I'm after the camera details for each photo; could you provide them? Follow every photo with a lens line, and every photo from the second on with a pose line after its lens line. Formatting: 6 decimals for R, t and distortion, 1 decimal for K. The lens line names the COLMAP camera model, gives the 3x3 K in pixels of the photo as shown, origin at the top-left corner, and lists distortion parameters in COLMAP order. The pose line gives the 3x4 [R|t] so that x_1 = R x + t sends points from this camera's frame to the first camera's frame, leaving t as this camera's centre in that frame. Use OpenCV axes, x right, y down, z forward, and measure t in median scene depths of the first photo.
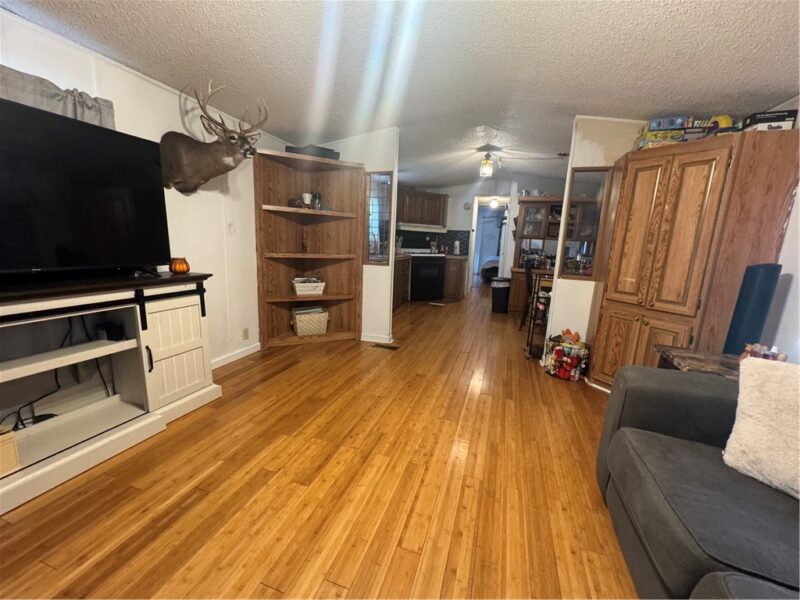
lens RADIAL K [[319.9, 0, 399.4], [0, 319.9, 300.0], [0, 0, 1]] dist [0.002812, 0.000205]
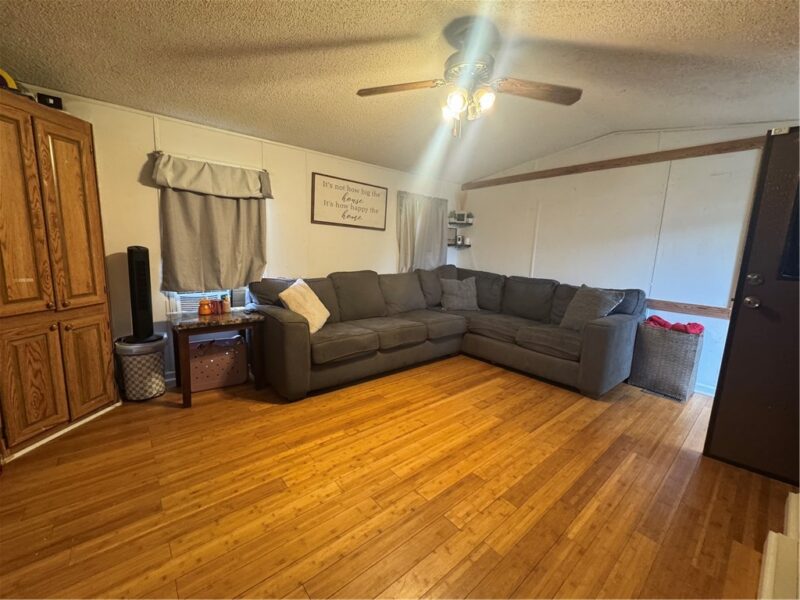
lens RADIAL K [[319.9, 0, 400.0], [0, 319.9, 297.6], [0, 0, 1]] dist [0.002812, 0.000205]
pose [[-0.842703, -0.162916, 0.513138, -0.503284], [0.021887, 0.941962, 0.335007, -0.368633], [-0.537934, 0.293542, -0.790228, 1.692979]]
